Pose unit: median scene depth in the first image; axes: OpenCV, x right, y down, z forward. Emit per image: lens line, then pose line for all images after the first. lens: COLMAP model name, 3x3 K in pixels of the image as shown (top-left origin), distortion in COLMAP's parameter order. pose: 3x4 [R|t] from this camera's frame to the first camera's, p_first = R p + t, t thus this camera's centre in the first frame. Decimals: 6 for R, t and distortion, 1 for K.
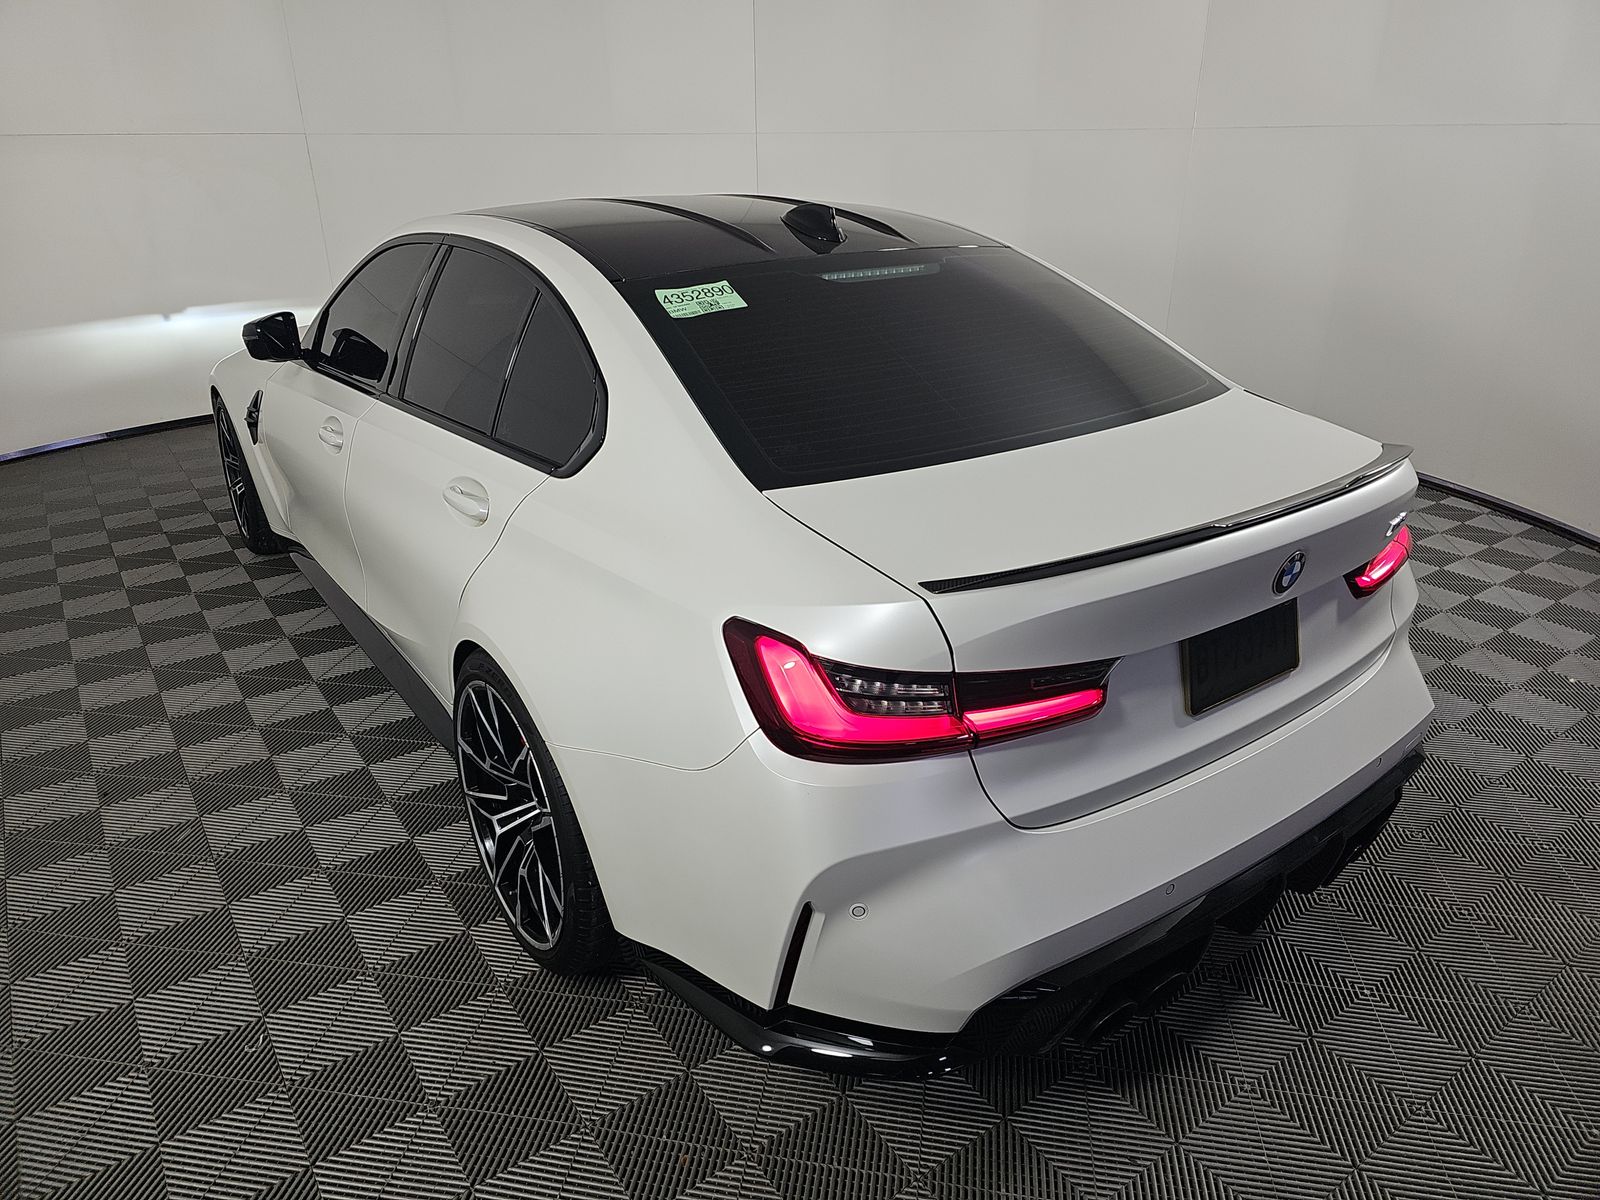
lens RADIAL K [[1004.2, 0, 788.3], [0, 1004.2, 607.7], [0, 0, 1]] dist [0.012087, -0.005908]
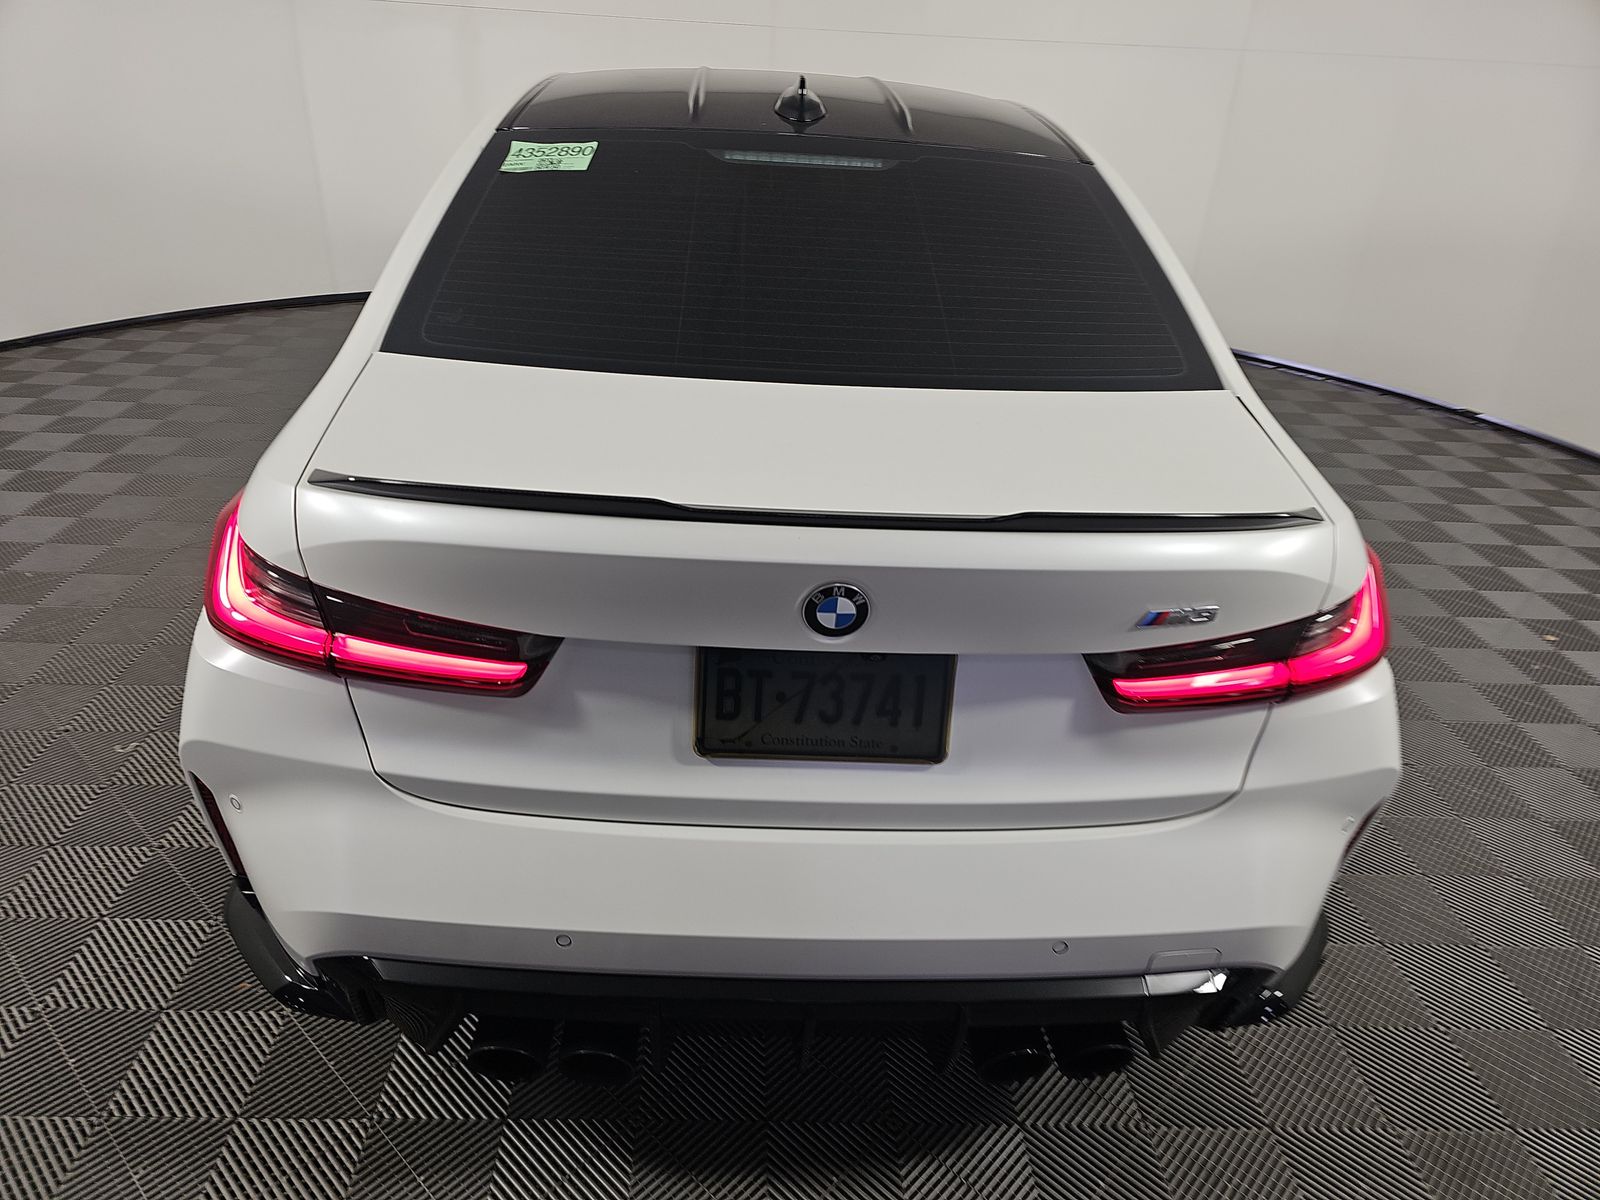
lens RADIAL K [[1004.2, 0, 788.3], [0, 1004.2, 607.7], [0, 0, 1]] dist [0.012087, -0.005908]
pose [[0.836064, 0.301115, -0.458613, 0.727898], [-0.272377, 0.953442, 0.129458, -0.107608], [0.476243, 0.016681, 0.879156, 0.350789]]
